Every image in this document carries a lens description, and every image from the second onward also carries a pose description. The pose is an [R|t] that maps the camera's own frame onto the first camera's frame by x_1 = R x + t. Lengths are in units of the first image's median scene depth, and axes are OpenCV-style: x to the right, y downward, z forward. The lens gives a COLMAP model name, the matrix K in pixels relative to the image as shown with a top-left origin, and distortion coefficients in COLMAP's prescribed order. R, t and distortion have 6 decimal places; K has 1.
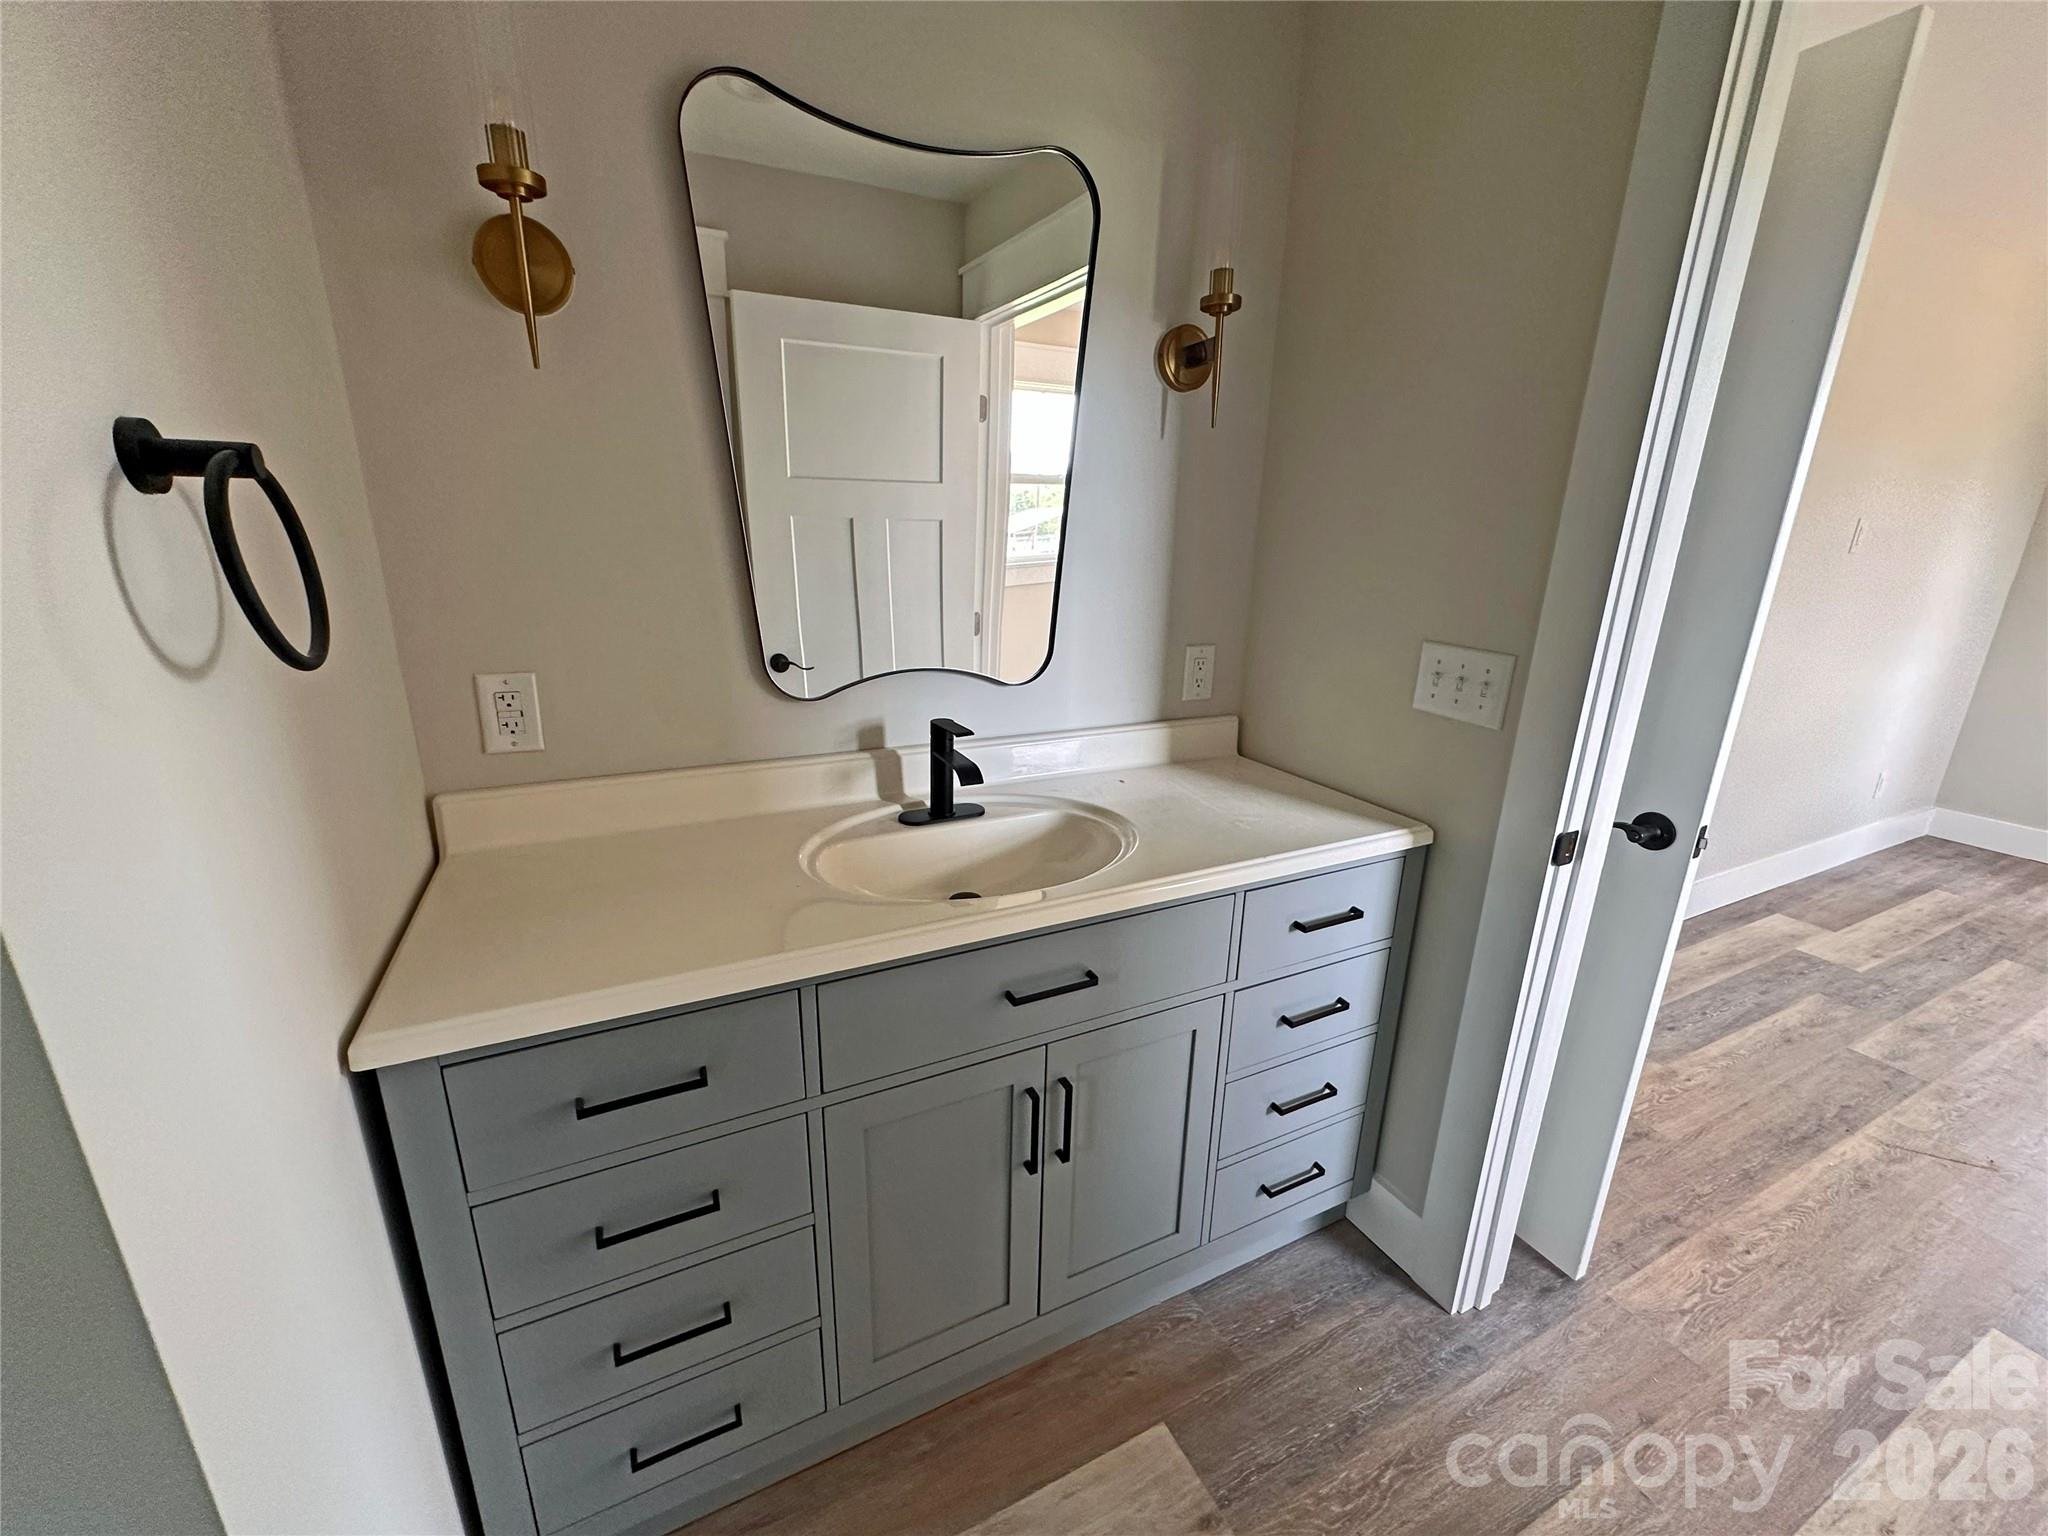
lens RADIAL K [[816.3, 0, 1025.6], [0, 816.3, 767.7], [0, 0, 1]] dist [-0.001951, 0.000507]
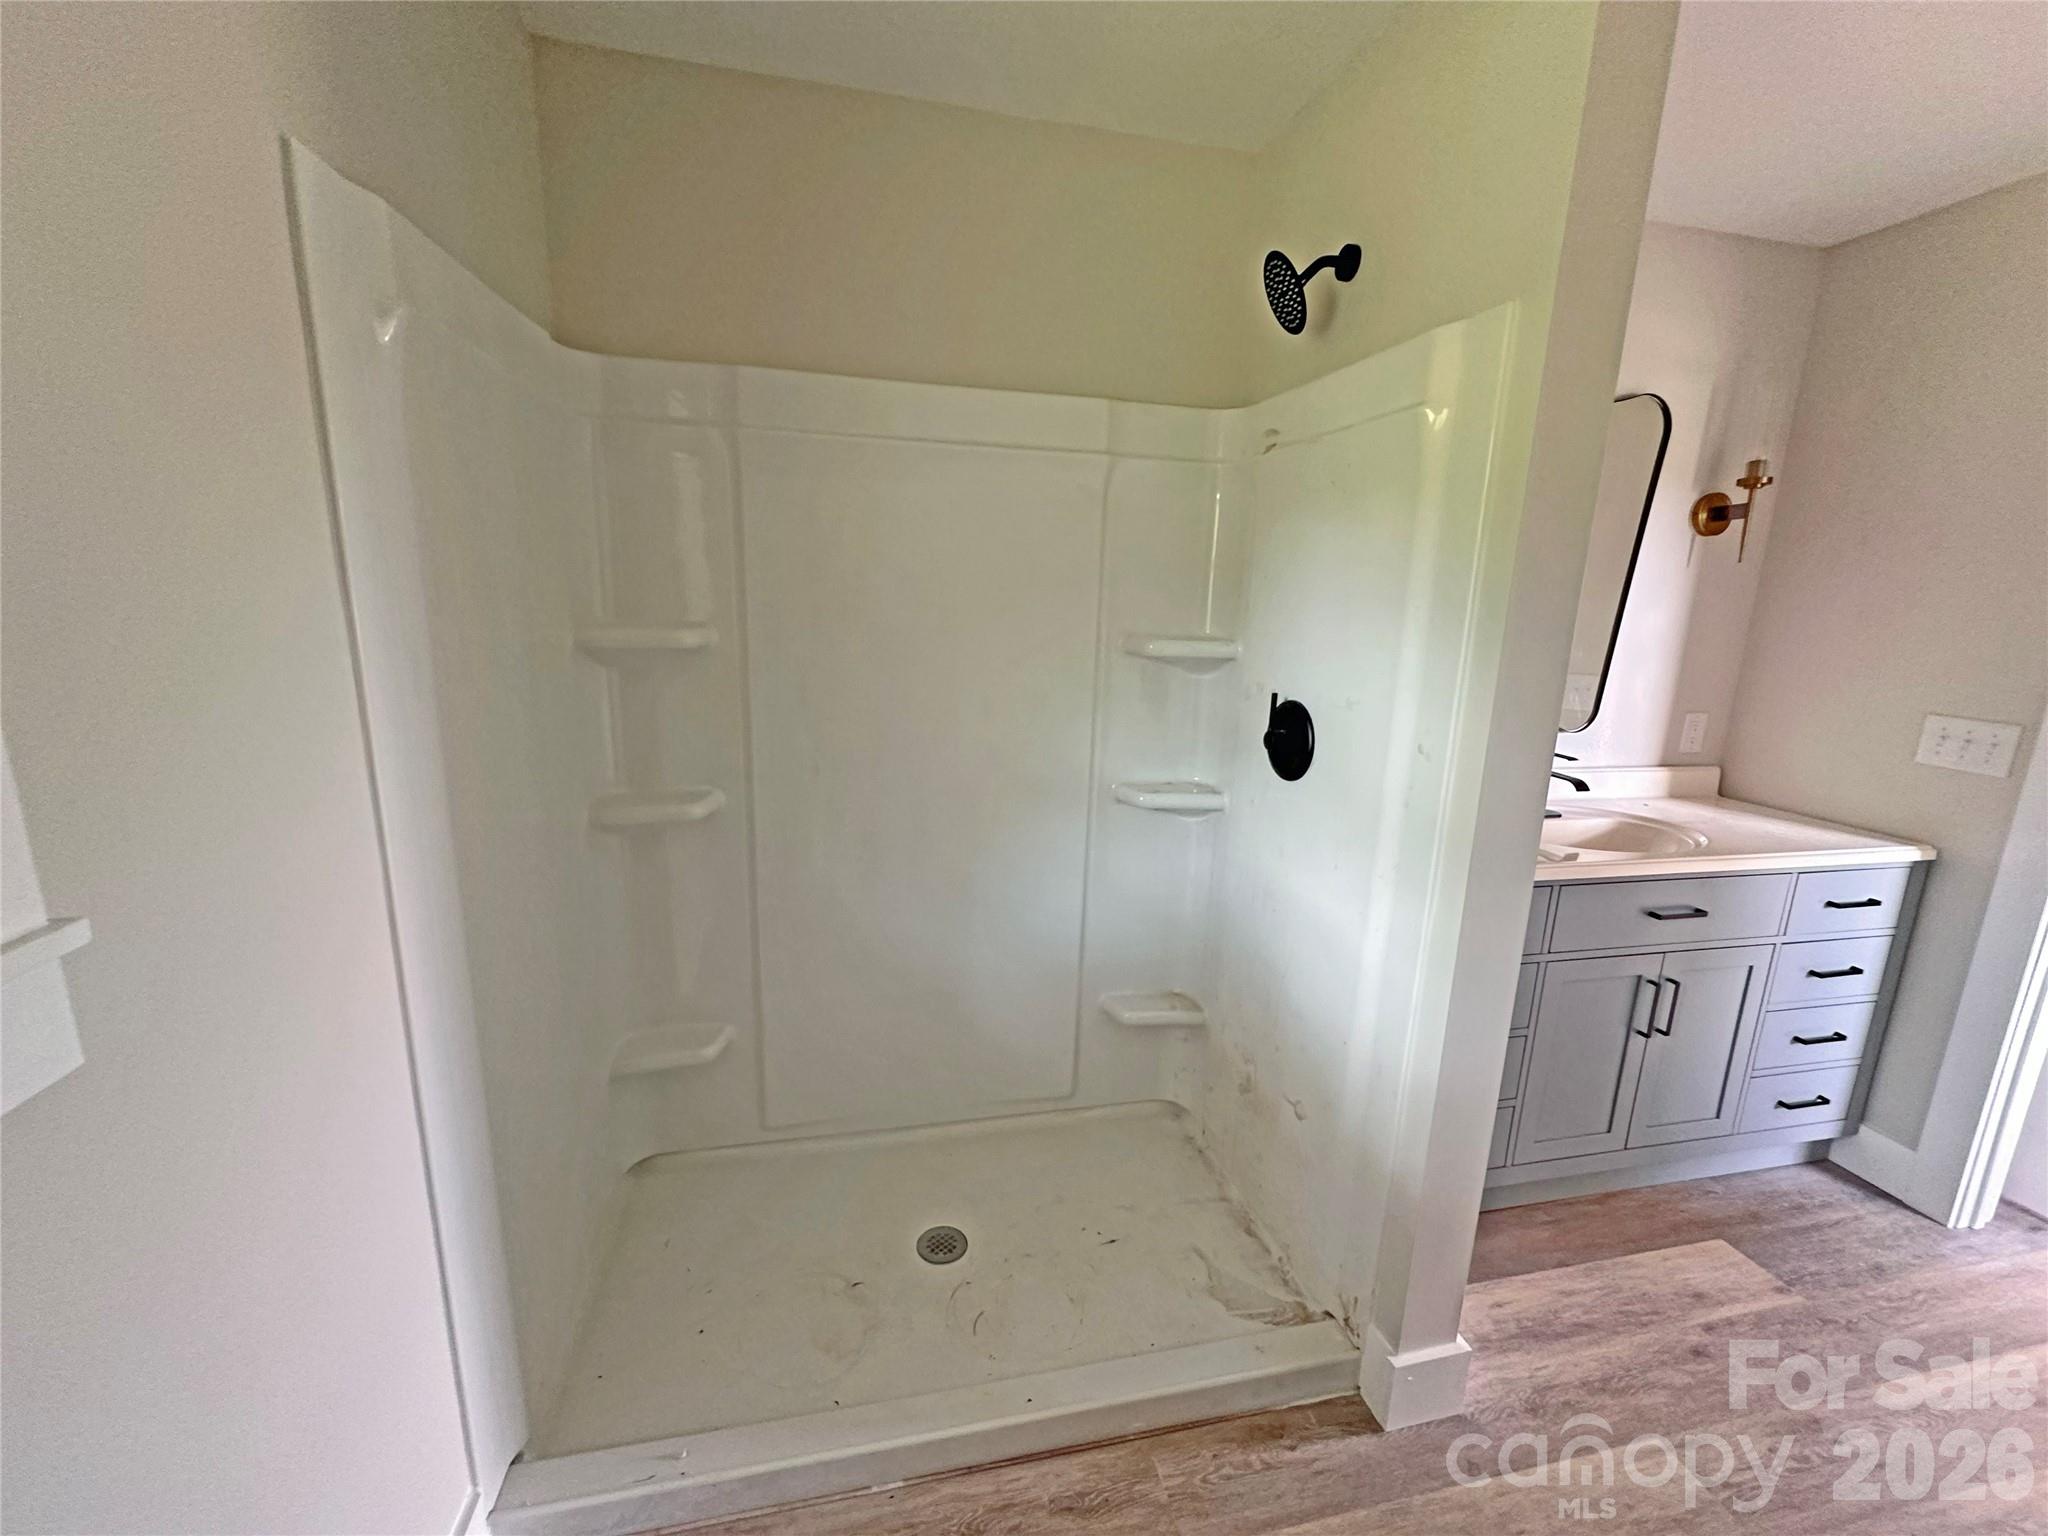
lens RADIAL K [[816.3, 0, 1020.3], [0, 816.3, 764.9], [0, 0, 1]] dist [-0.001951, 0.000507]
pose [[0.970002, 0.059144, -0.235793, -0.671925], [-0.078798, 0.994079, -0.074813, 0.155013], [0.229972, 0.091149, 0.968919, -0.688779]]
